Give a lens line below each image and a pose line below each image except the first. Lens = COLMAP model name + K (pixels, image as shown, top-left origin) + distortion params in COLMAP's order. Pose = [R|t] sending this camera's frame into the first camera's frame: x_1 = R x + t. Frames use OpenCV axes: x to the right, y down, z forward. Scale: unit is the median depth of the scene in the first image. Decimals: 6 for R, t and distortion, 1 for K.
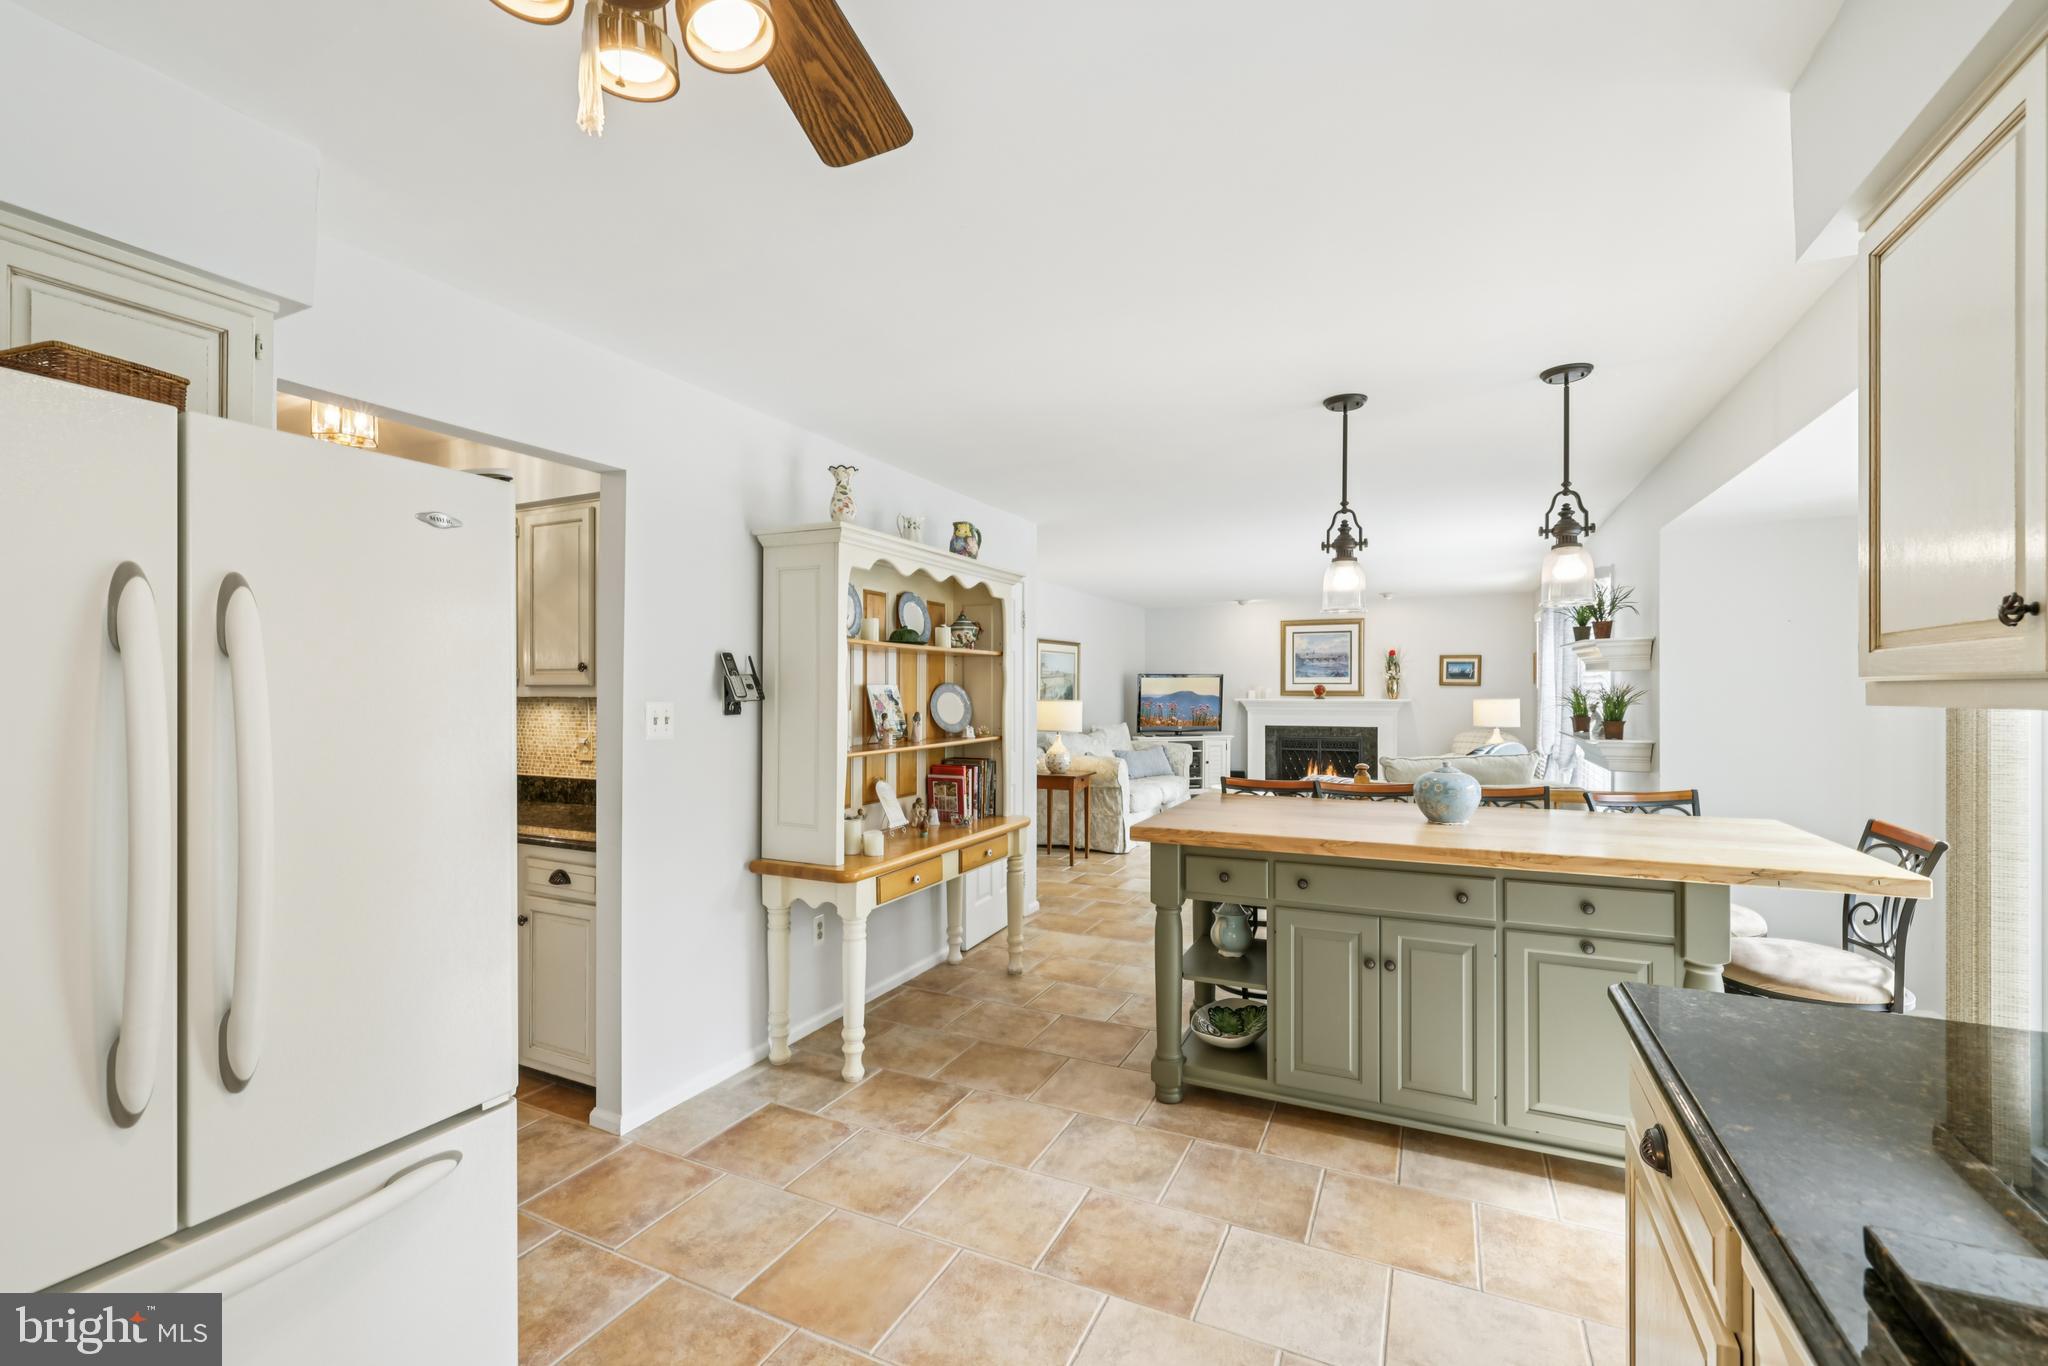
lens RADIAL K [[862.7, 0, 1046.1], [0, 862.7, 690.4], [0, 0, 1]] dist [-0.011586, 0.001883]
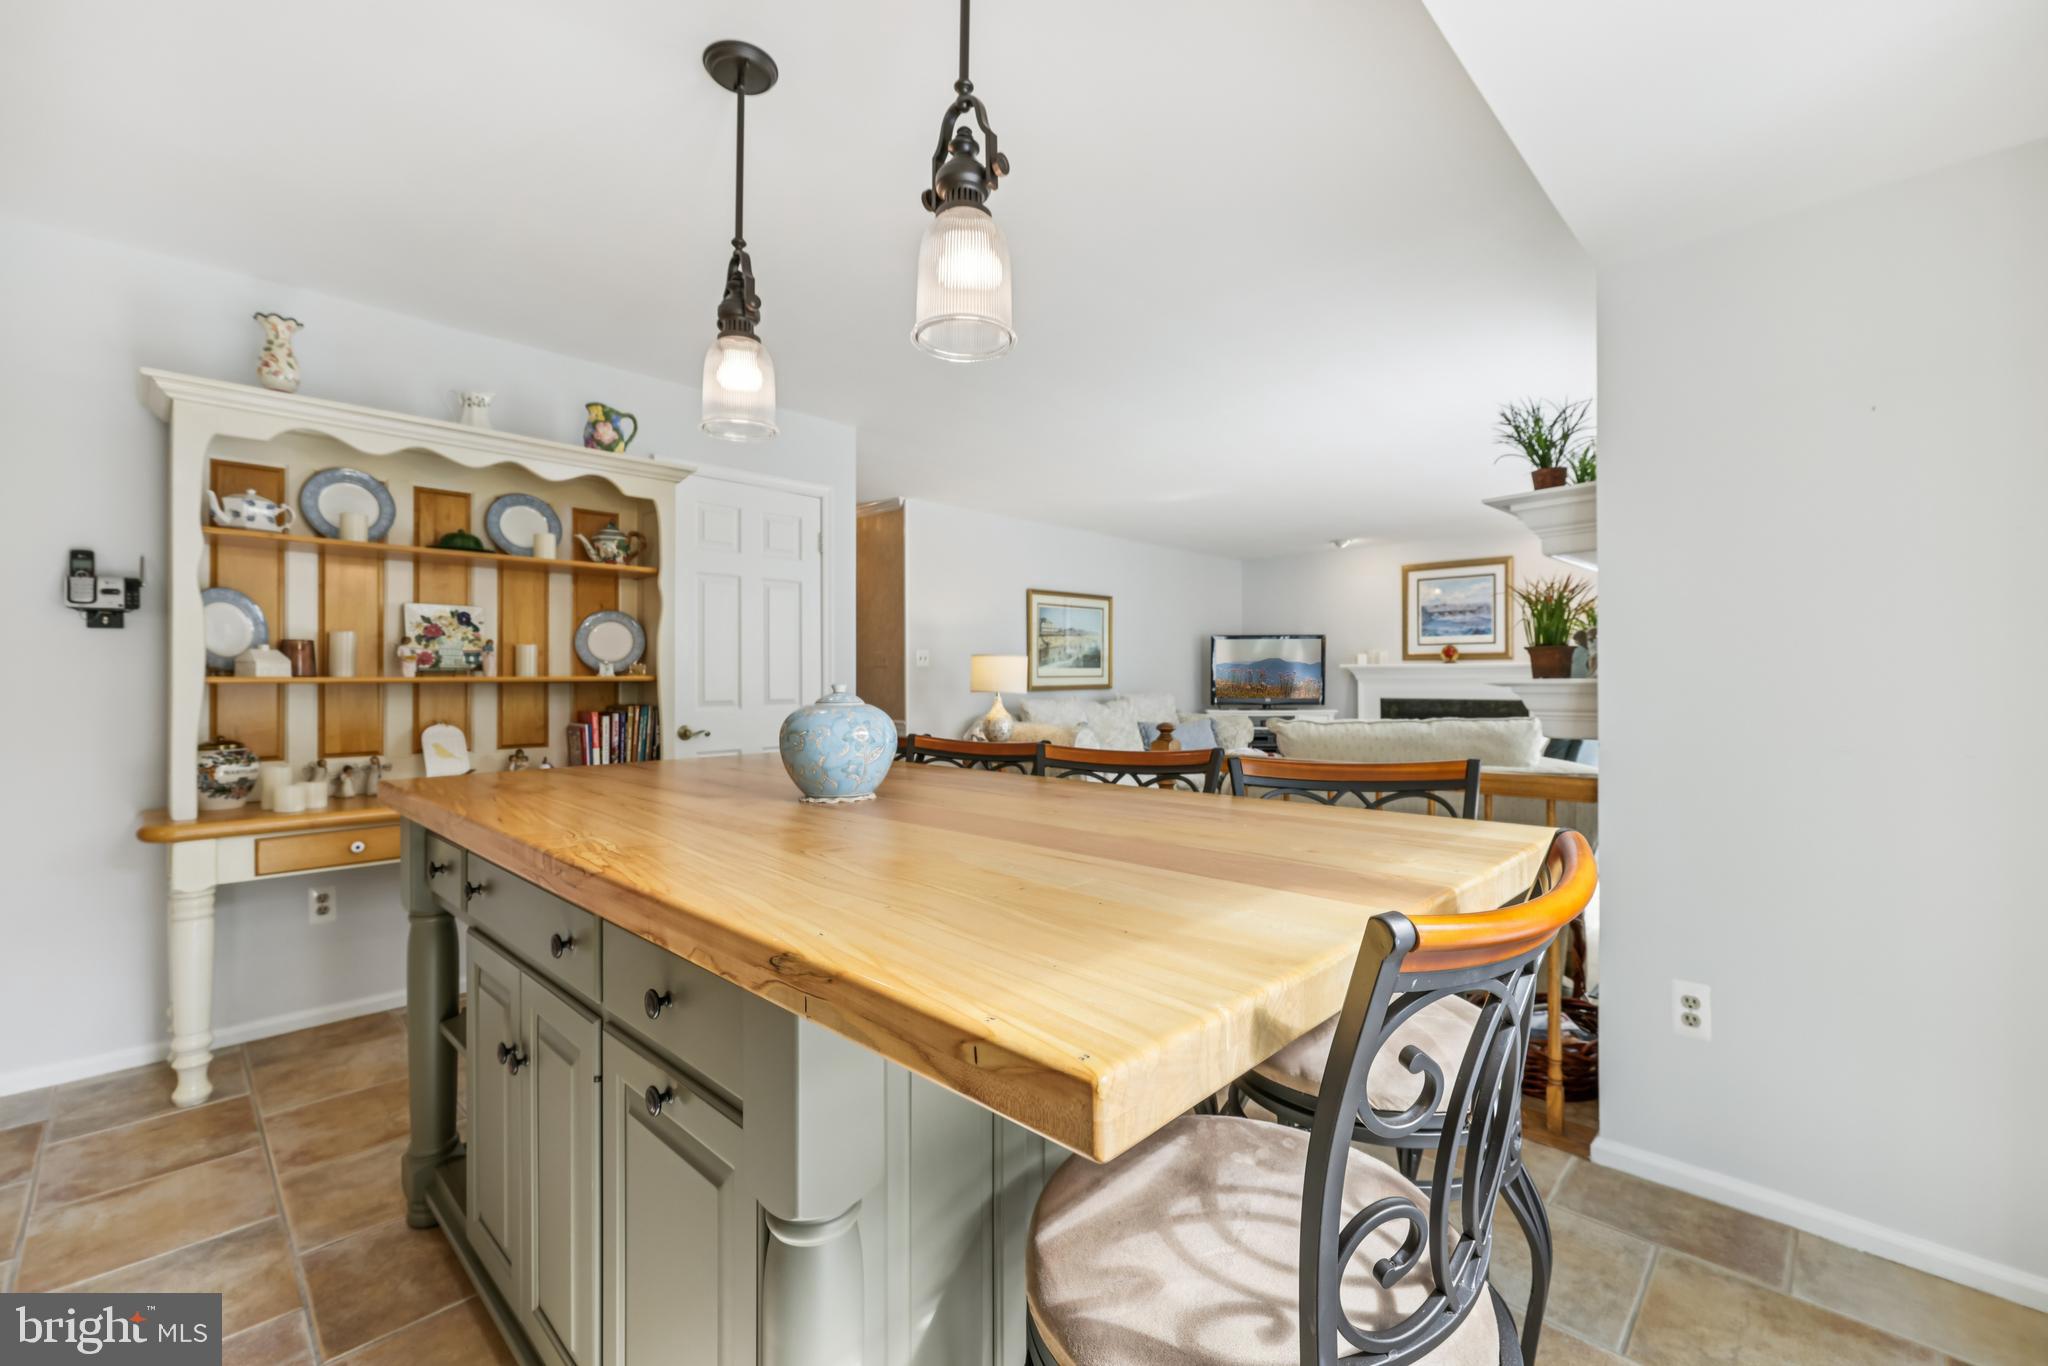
lens RADIAL K [[862.7, 0, 1038.1], [0, 862.7, 675.0], [0, 0, 1]] dist [-0.011586, 0.001883]
pose [[0.947391, -0.001551, -0.320074, 0.223768], [0.000445, 0.999994, -0.003530, 0.023512], [0.320078, 0.003202, 0.947386, 0.160784]]
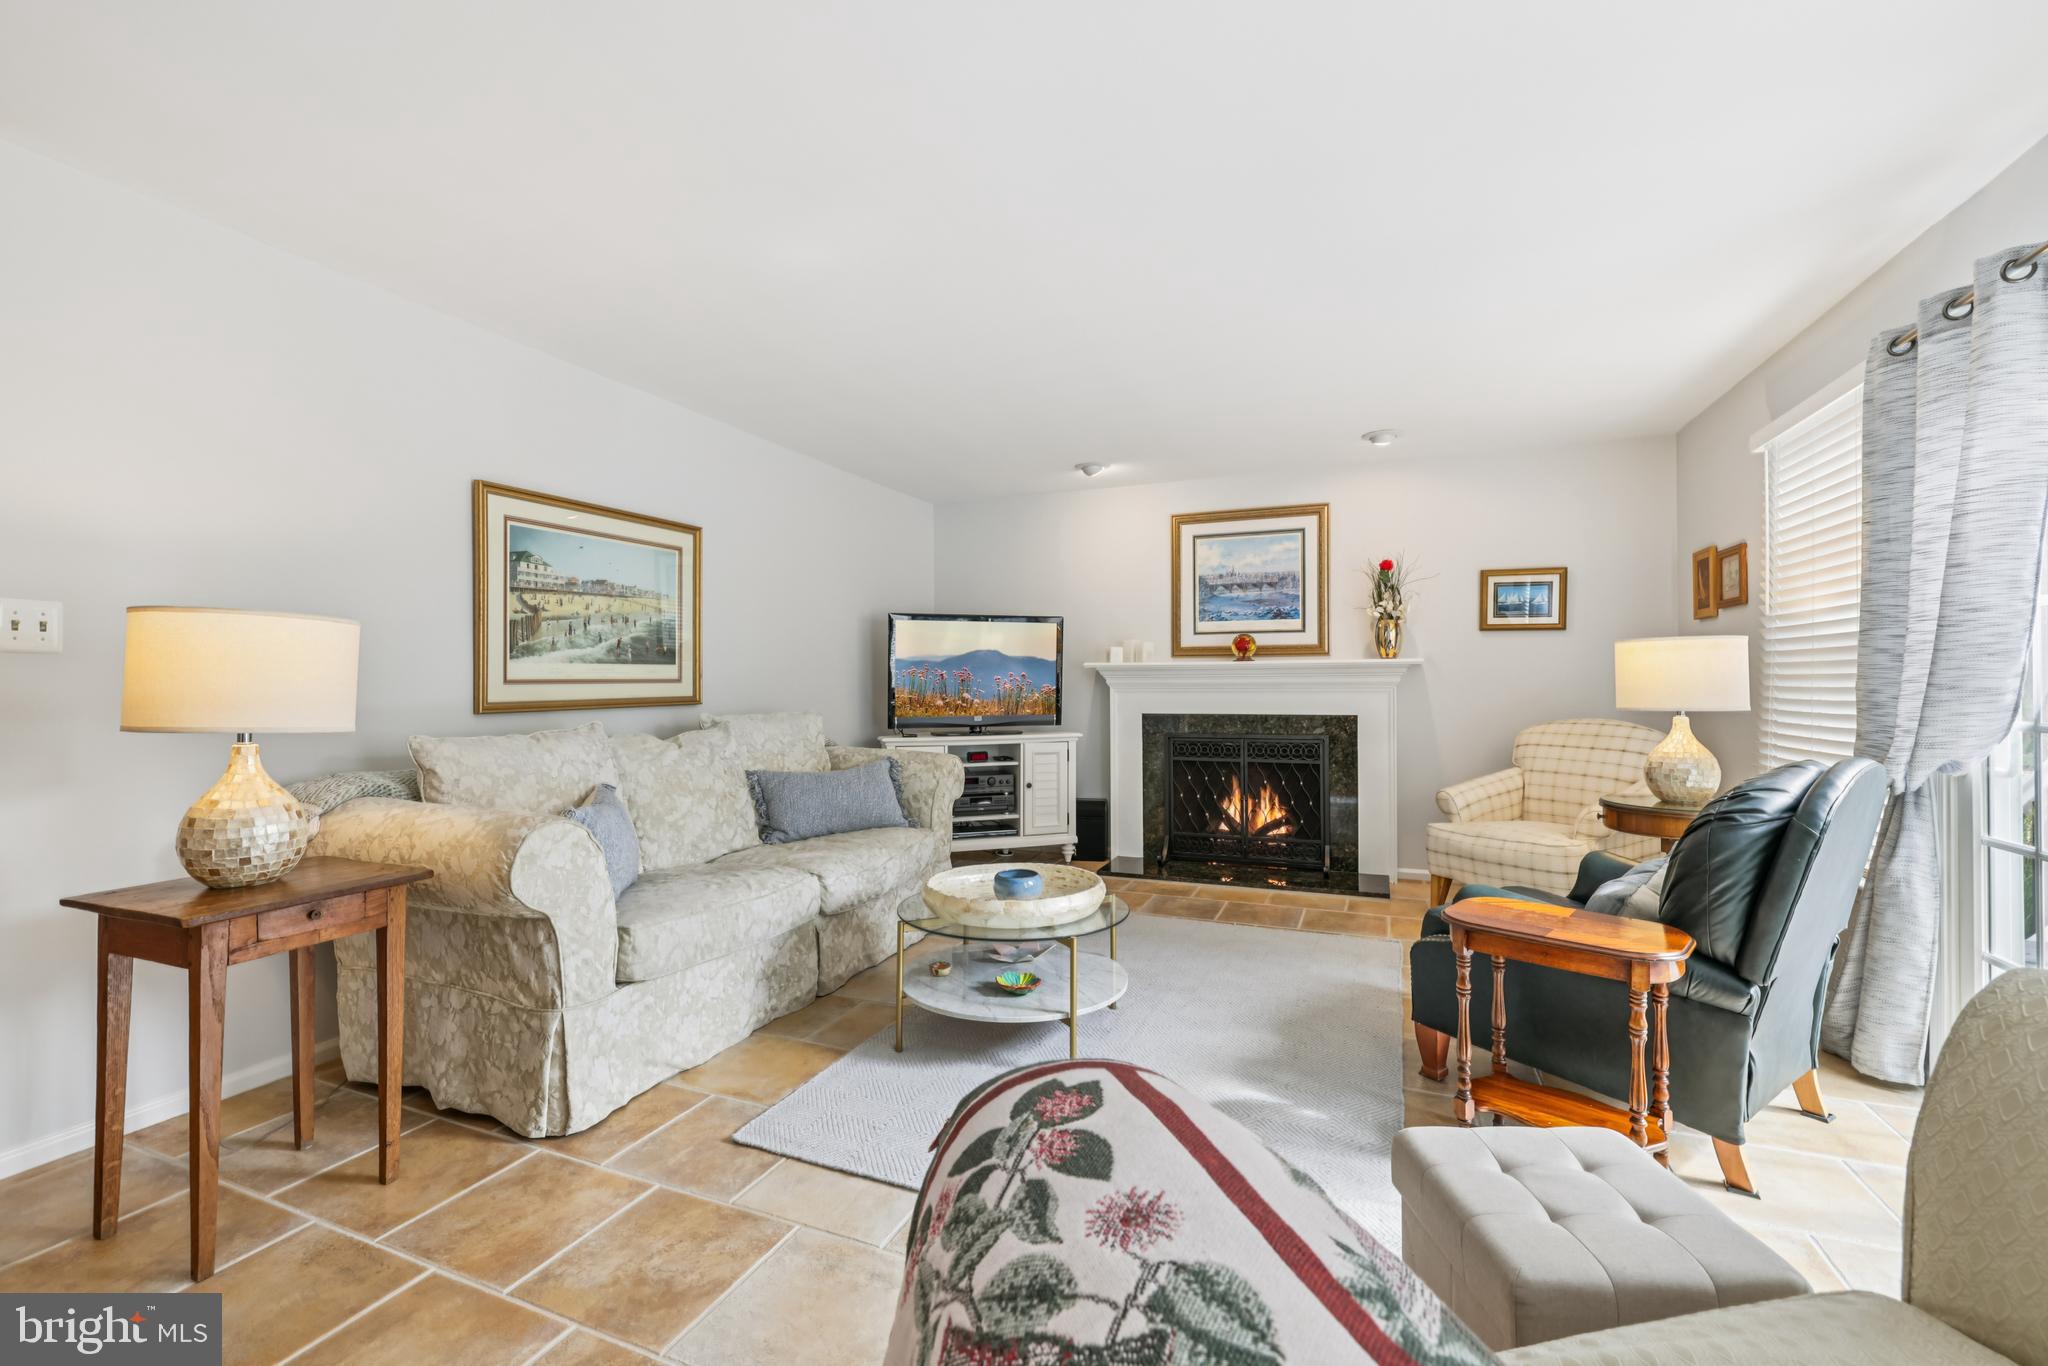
lens RADIAL K [[862.7, 0, 1026.2], [0, 862.7, 684.1], [0, 0, 1]] dist [-0.011586, 0.001883]
pose [[0.999278, -0.003602, 0.037822, 0.175143], [0.003606, 0.999993, -0.000040, 0.024026], [-0.037822, 0.000176, 0.999284, 0.510957]]
